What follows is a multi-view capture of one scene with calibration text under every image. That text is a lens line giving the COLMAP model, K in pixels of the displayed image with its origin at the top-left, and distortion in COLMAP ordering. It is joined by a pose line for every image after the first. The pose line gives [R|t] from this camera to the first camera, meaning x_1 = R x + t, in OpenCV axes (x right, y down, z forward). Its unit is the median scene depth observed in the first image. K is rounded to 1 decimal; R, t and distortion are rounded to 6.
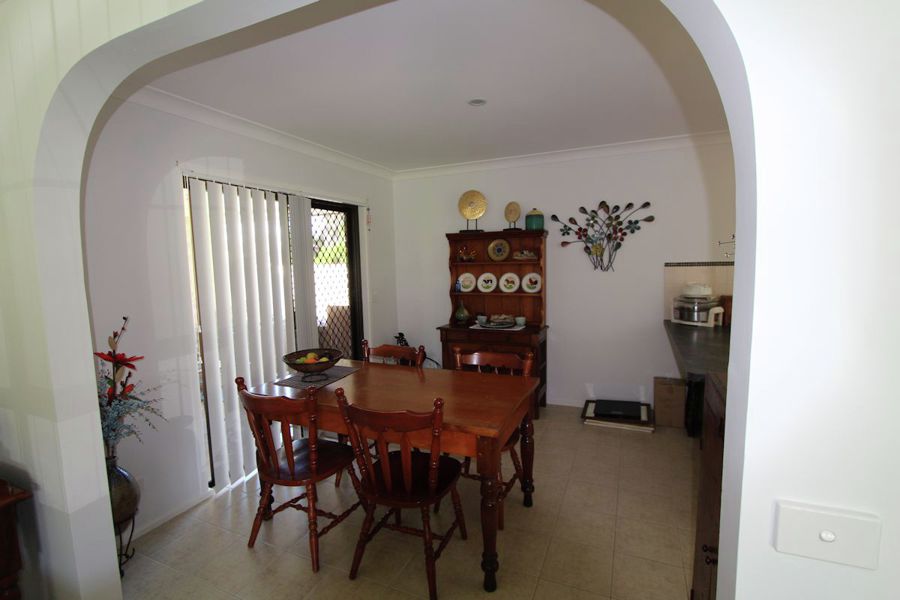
lens RADIAL K [[412.9, 0, 450.0], [0, 412.9, 300.0], [0, 0, 1]] dist [-0.012207, 0.000237]
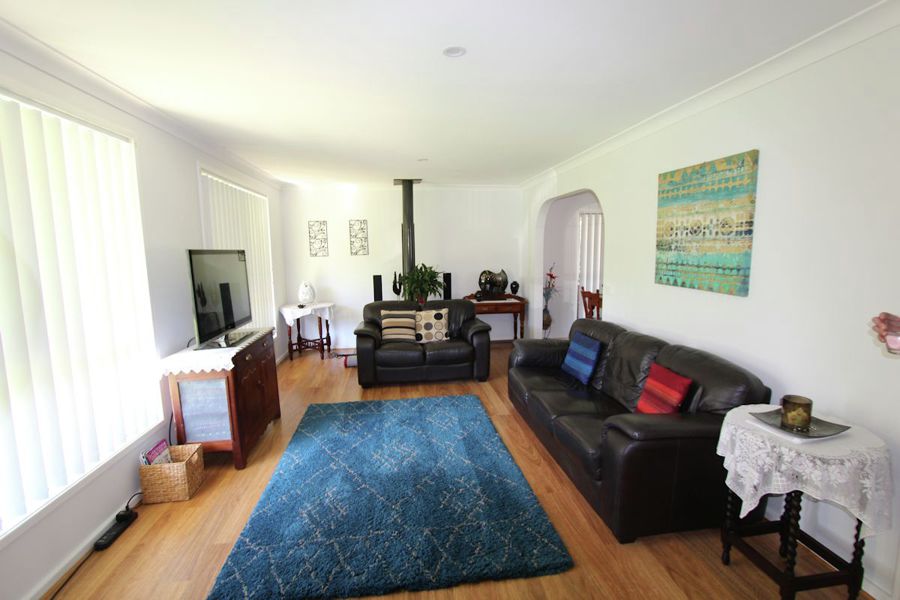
lens RADIAL K [[412.9, 0, 450.0], [0, 412.9, 300.0], [0, 0, 1]] dist [-0.012207, 0.000237]
pose [[0.515183, 0.123214, -0.848177, 0.672627], [-0.079993, 0.992205, 0.095549, 0.036969], [0.853339, 0.018623, 0.521024, -0.592156]]
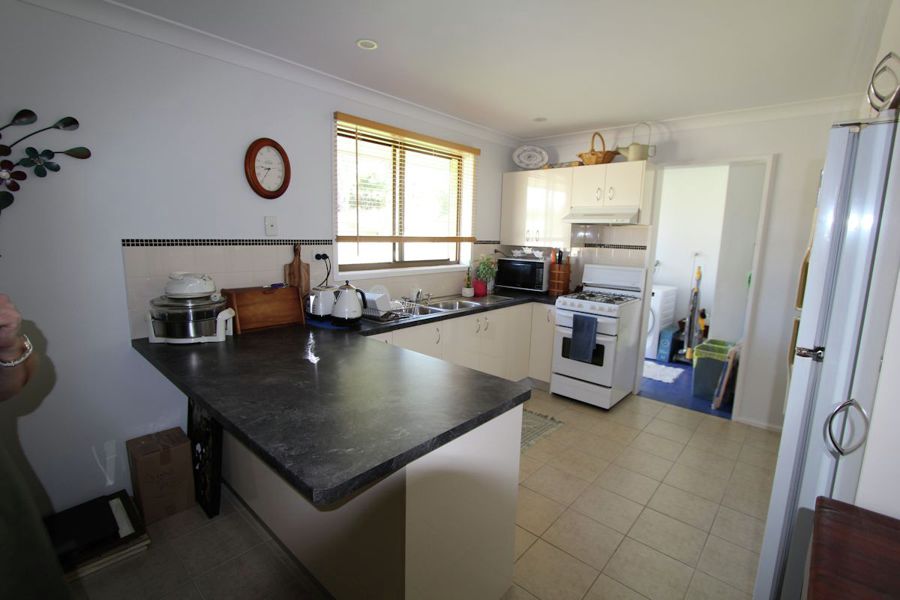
lens RADIAL K [[412.9, 0, 450.0], [0, 412.9, 300.0], [0, 0, 1]] dist [-0.012207, 0.000237]
pose [[0.321933, -0.113555, 0.939928, 0.138492], [0.053538, 0.993376, 0.101675, -0.042872], [-0.945248, 0.017590, 0.325880, 0.414901]]
